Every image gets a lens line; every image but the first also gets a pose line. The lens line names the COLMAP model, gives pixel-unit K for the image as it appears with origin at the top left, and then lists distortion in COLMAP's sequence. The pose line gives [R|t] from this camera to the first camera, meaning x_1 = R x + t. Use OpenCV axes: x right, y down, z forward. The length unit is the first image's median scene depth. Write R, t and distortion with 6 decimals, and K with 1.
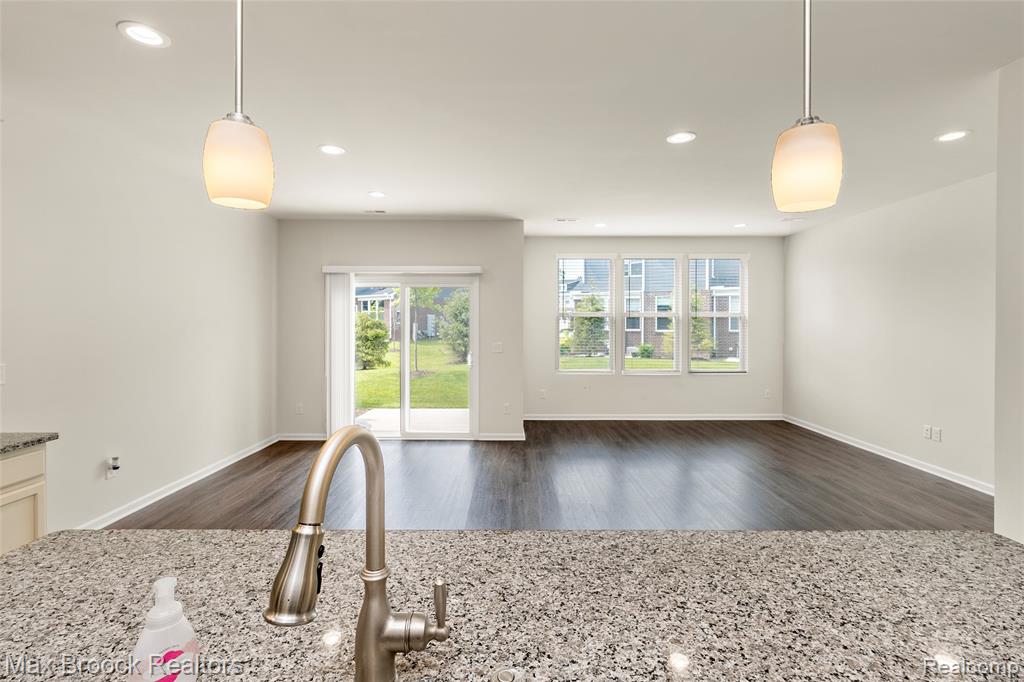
lens RADIAL K [[476.3, 0, 511.5], [0, 476.3, 331.8], [0, 0, 1]] dist [0.000422, -0.001578]
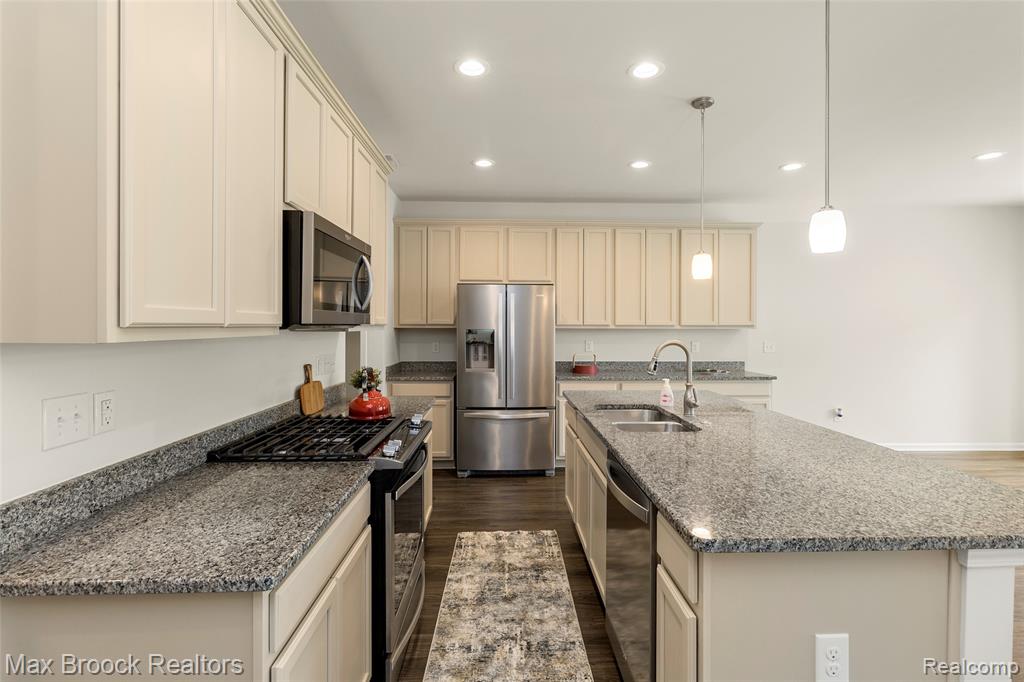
lens RADIAL K [[476.3, 0, 517.0], [0, 476.3, 326.1], [0, 0, 1]] dist [0.000422, -0.001578]
pose [[0.027939, 0.004402, -0.999600, 0.669578], [-0.020968, 0.999773, 0.003817, 0.016330], [0.999390, 0.020853, 0.028025, -0.078180]]
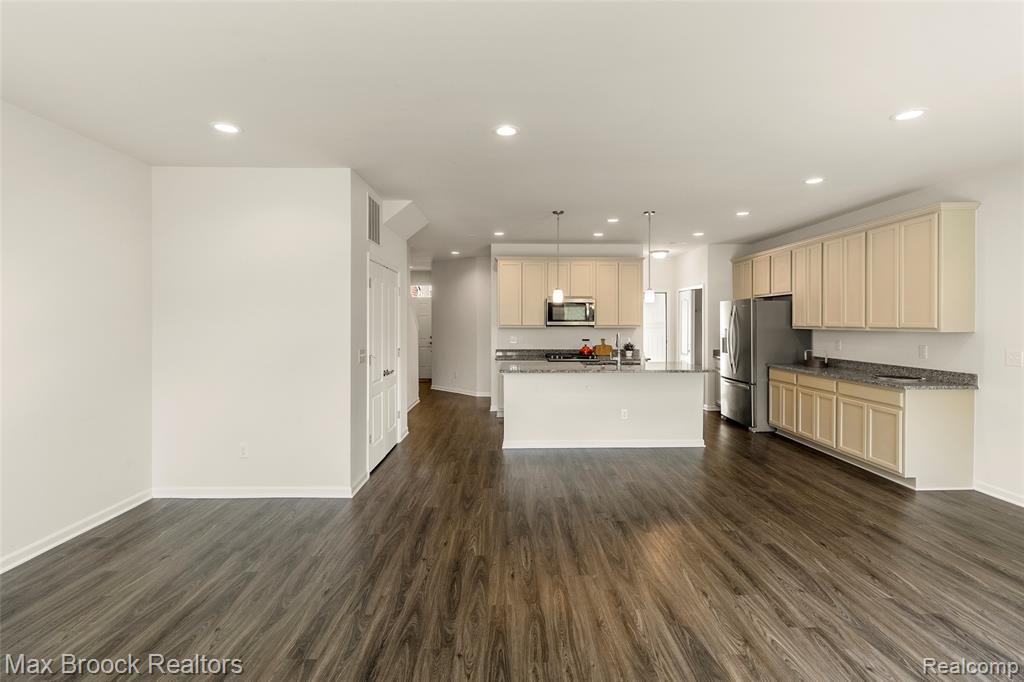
lens RADIAL K [[476.3, 0, 511.8], [0, 476.3, 326.4], [0, 0, 1]] dist [0.000422, -0.001578]
pose [[-0.999935, 0.001726, -0.011268, 0.338906], [0.001432, 0.999661, 0.026012, -0.032237], [0.011309, 0.025994, -0.999598, 1.890522]]
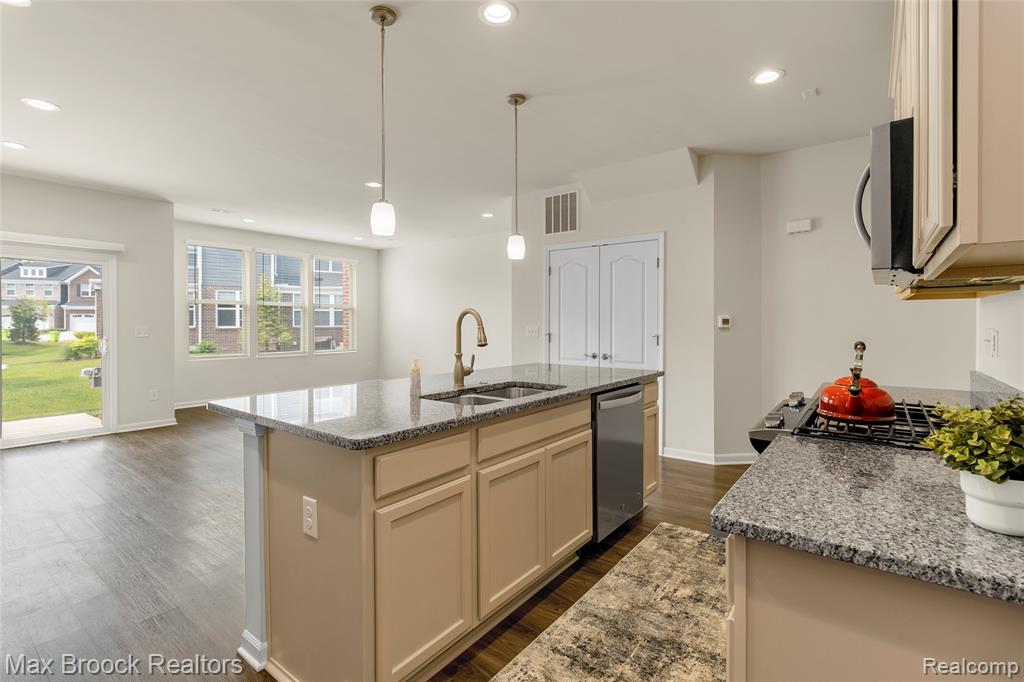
lens RADIAL K [[476.3, 0, 518.3], [0, 476.3, 327.0], [0, 0, 1]] dist [0.000422, -0.001578]
pose [[0.601411, -0.006813, 0.798911, -0.573469], [0.015635, 0.999873, -0.003243, 0.065096], [-0.798787, 0.014441, 0.601441, -0.287287]]
